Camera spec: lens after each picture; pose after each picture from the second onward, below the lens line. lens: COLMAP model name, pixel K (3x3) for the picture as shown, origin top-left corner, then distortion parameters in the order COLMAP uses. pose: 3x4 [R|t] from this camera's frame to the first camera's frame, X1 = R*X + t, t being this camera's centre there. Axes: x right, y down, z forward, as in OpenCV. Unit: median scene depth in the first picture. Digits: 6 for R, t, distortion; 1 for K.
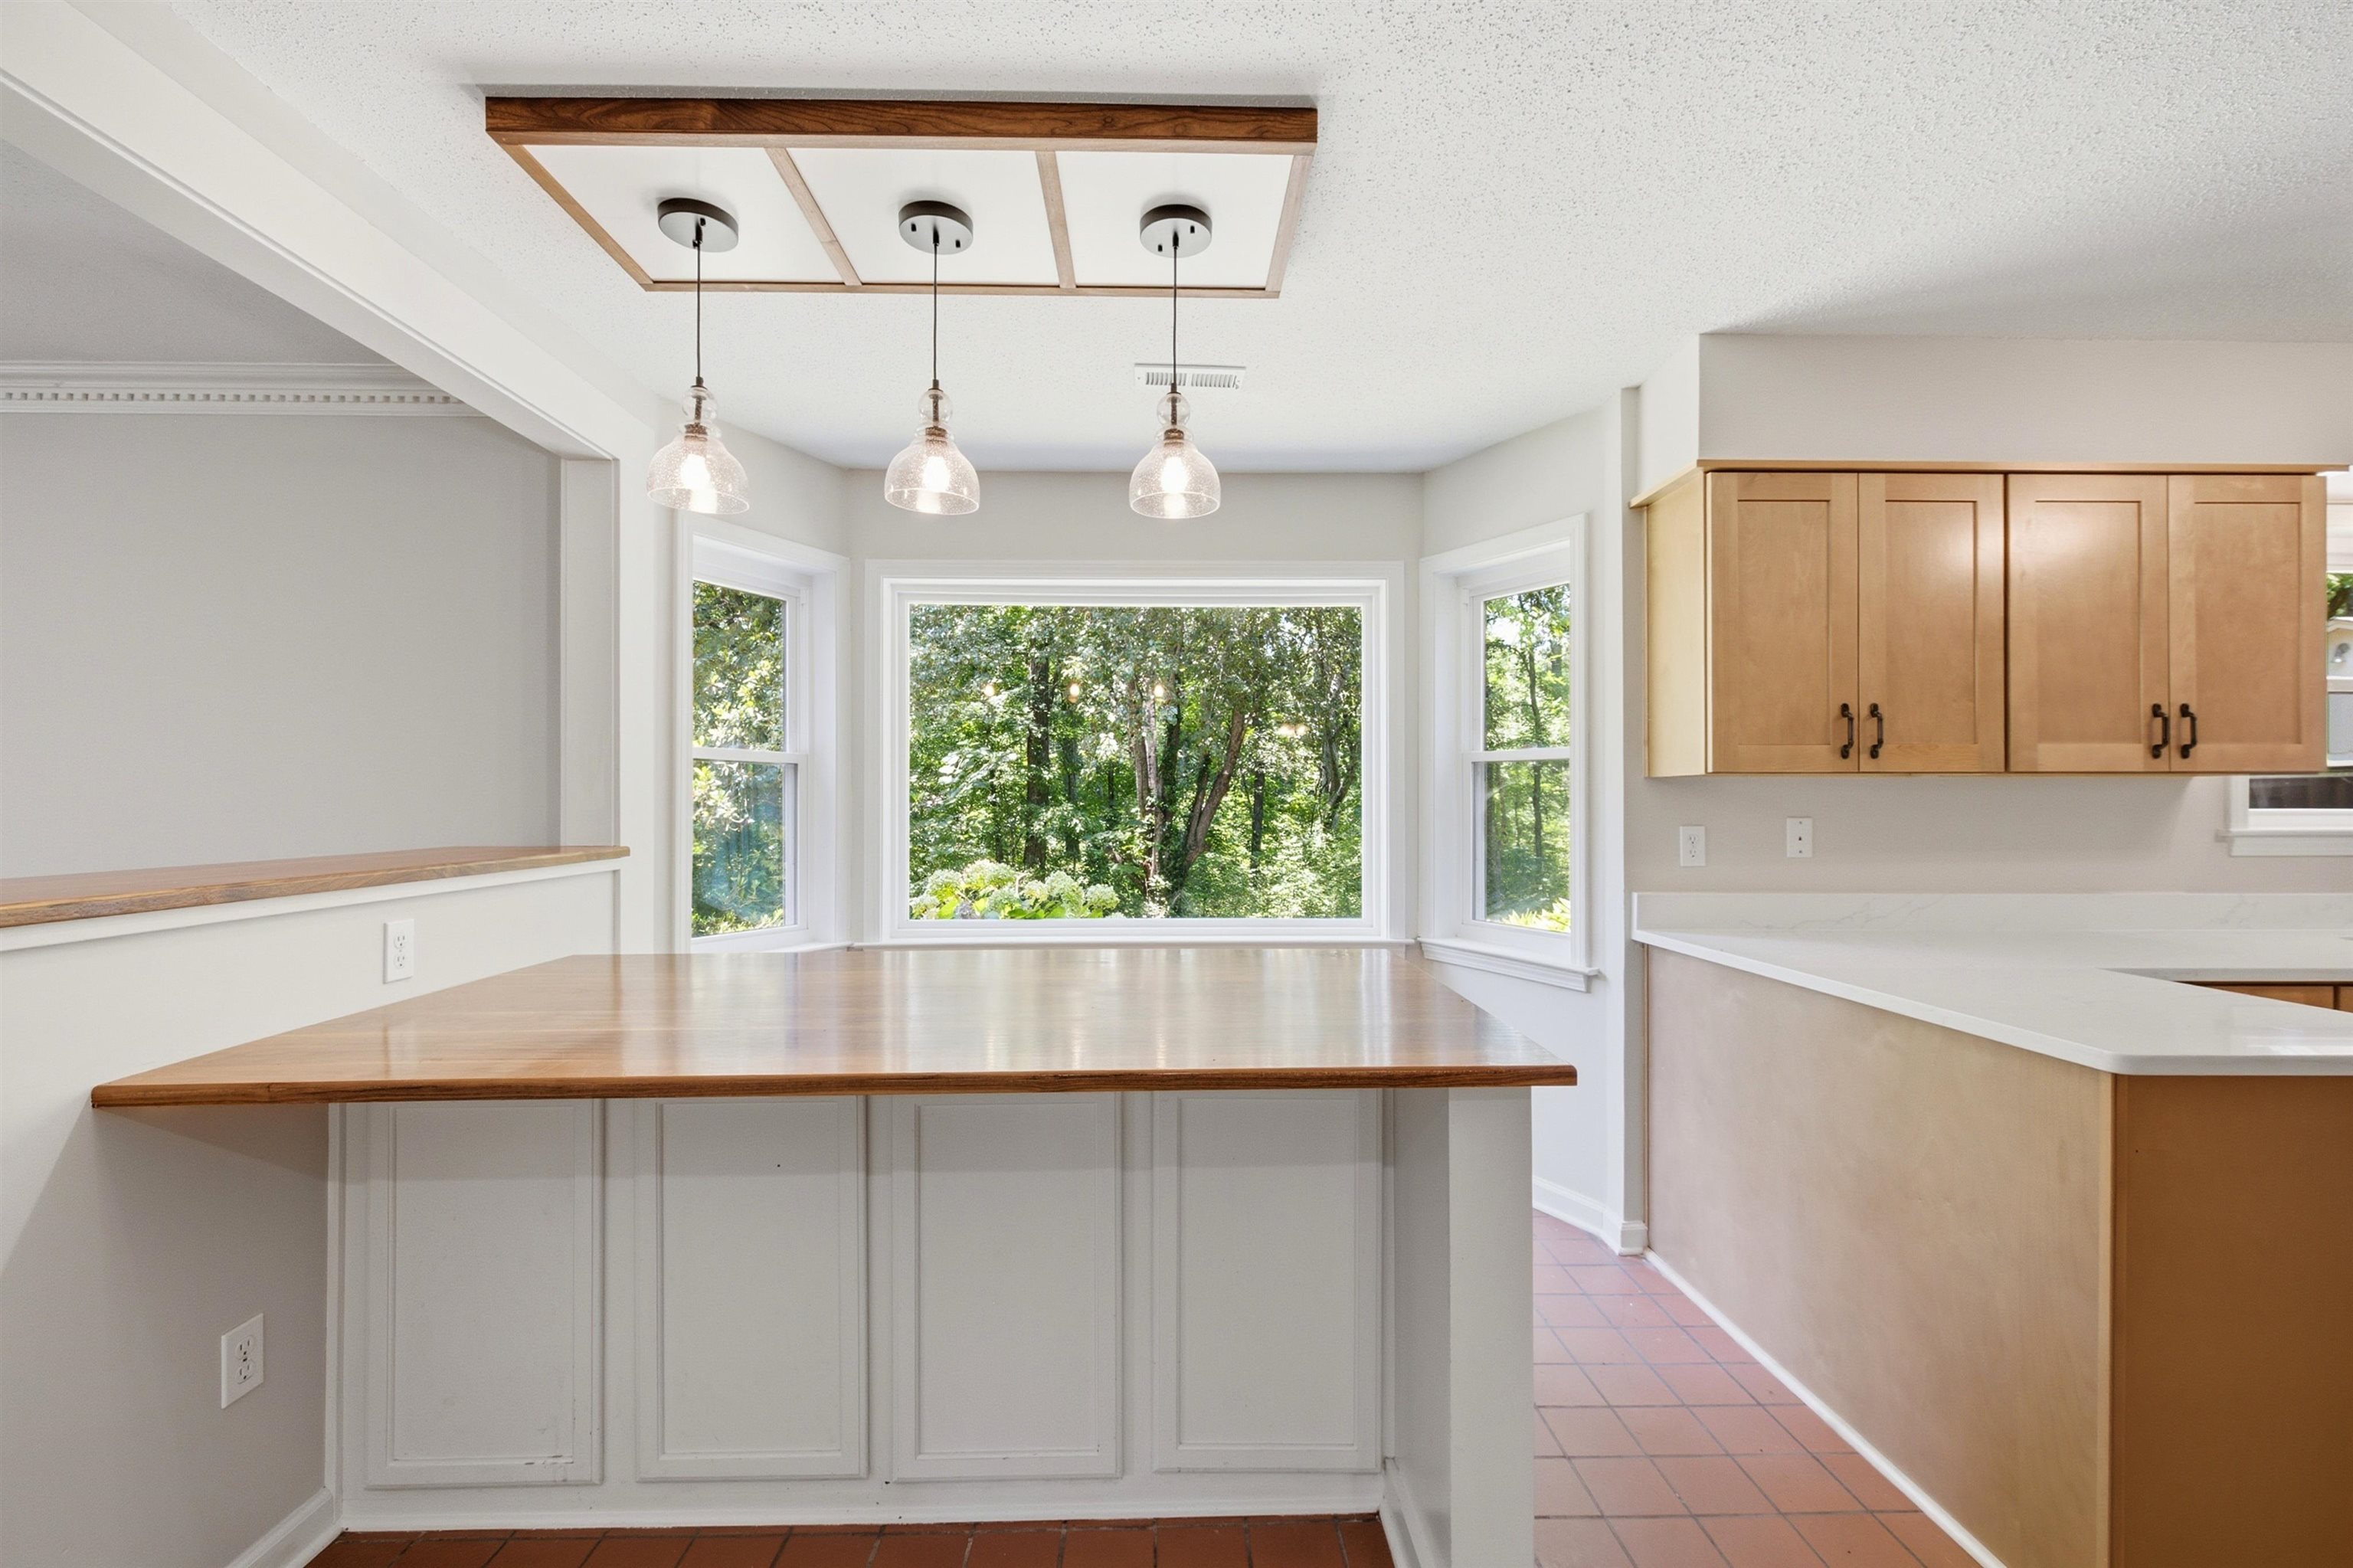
lens RADIAL K [[988.4, 0, 1173.3], [0, 988.4, 795.8], [0, 0, 1]] dist [0.003406, -0.000231]
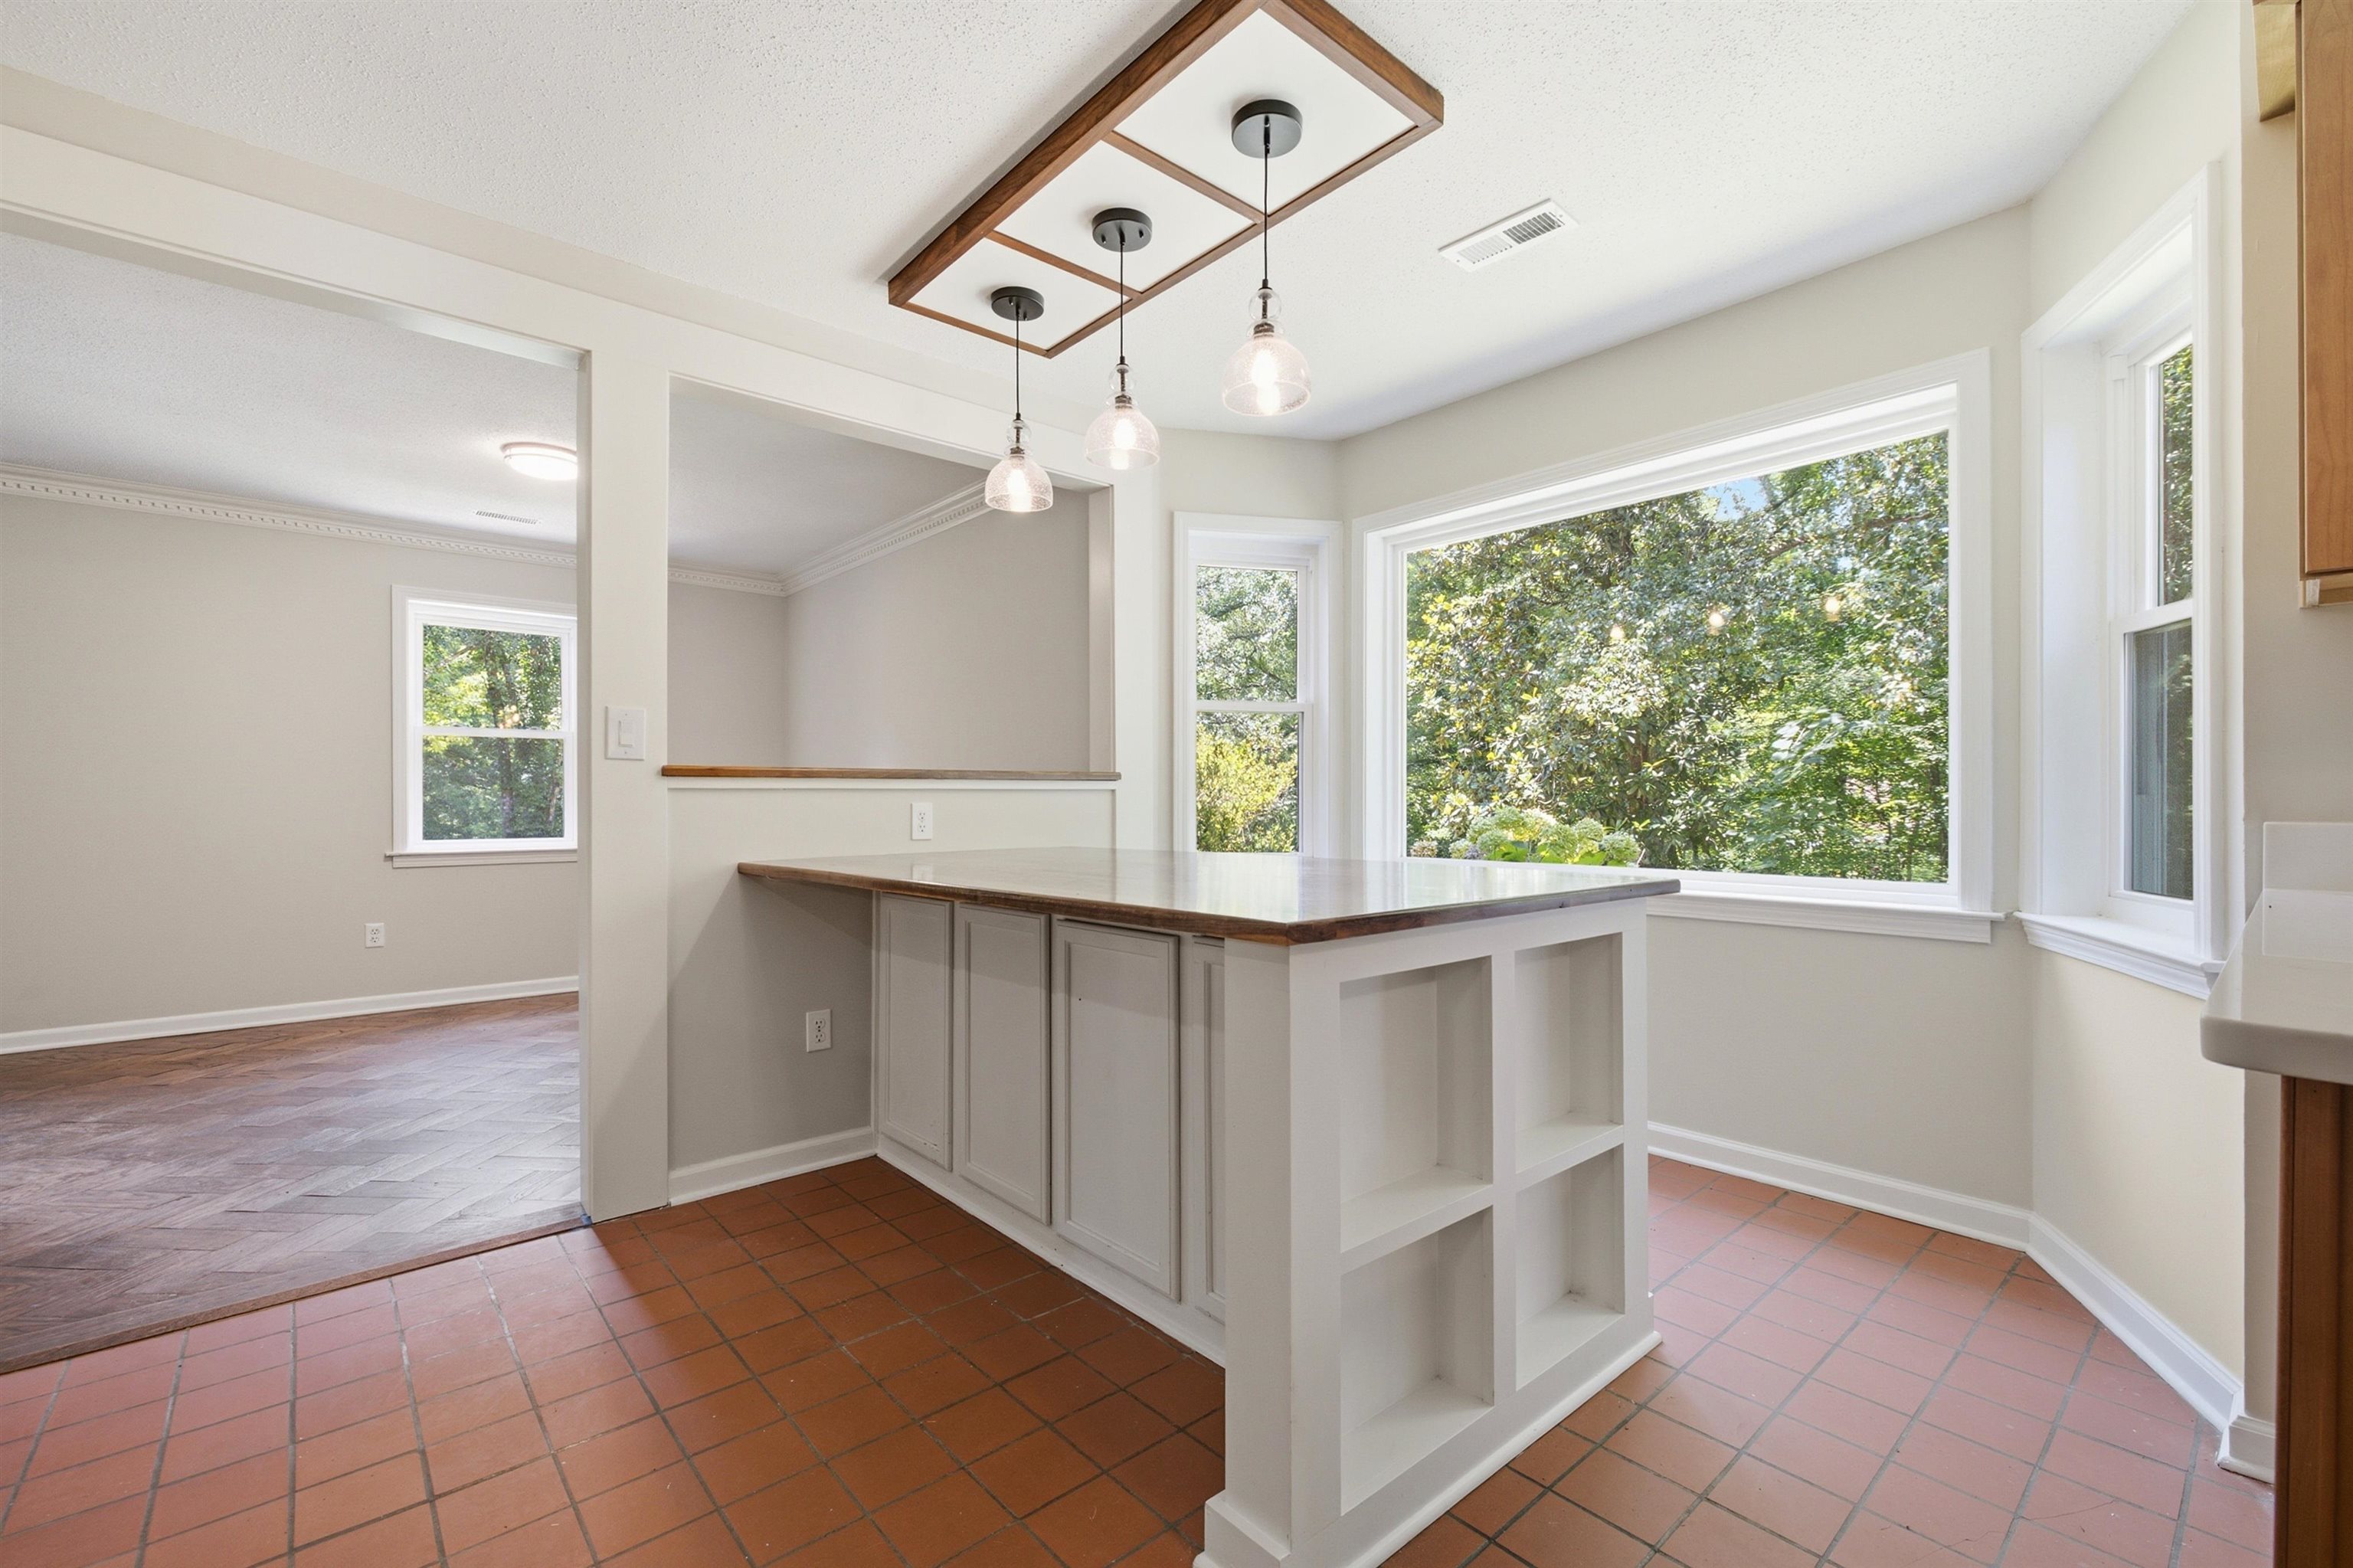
lens RADIAL K [[988.4, 0, 1173.3], [0, 988.4, 795.8], [0, 0, 1]] dist [0.003406, -0.000231]
pose [[0.647034, -0.003367, -0.762454, 0.706634], [0.006357, 0.999979, 0.000978, 0.112733], [0.762435, -0.005480, 0.647042, 0.260256]]
